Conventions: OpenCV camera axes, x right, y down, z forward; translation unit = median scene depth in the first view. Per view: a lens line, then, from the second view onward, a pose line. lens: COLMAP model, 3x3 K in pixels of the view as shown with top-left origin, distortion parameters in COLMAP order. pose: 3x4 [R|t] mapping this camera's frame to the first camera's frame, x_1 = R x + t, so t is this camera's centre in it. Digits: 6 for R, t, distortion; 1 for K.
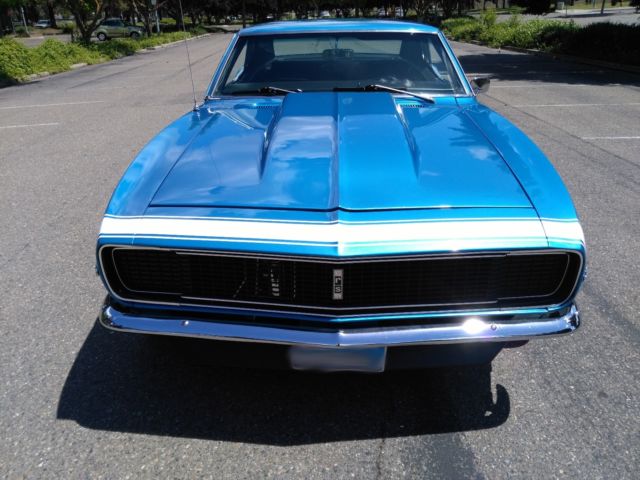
lens RADIAL K [[528.5, 0, 318.2], [0, 528.5, 241.4], [0, 0, 1]] dist [0.057545, -0.119205]
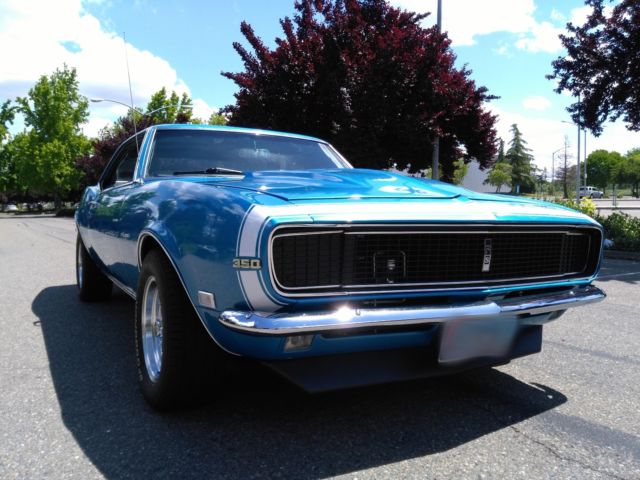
lens RADIAL K [[528.5, 0, 320.4], [0, 528.5, 244.9], [0, 0, 1]] dist [0.057545, -0.119205]
pose [[0.853641, -0.010232, 0.520761, -0.721271], [0.186534, 0.939499, -0.287310, 0.272354], [-0.486314, 0.342399, 0.803904, 0.241370]]
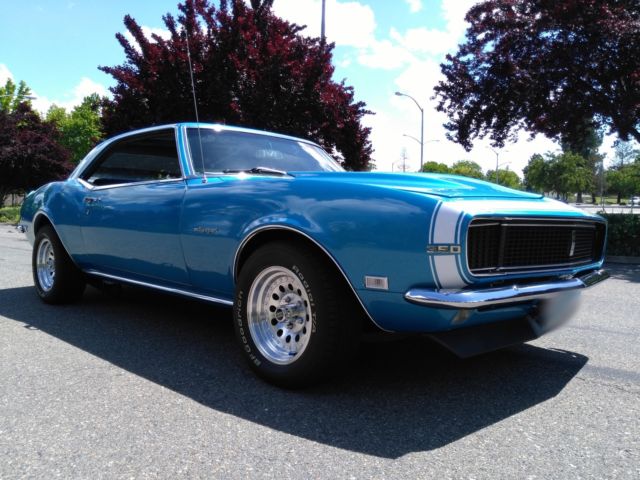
lens RADIAL K [[528.5, 0, 322.5], [0, 528.5, 236.1], [0, 0, 1]] dist [0.057545, -0.119205]
pose [[0.669717, 0.000950, 0.742616, -1.286753], [0.267902, 0.932351, -0.242797, 0.200497], [-0.692609, 0.361553, 0.624157, 0.491324]]
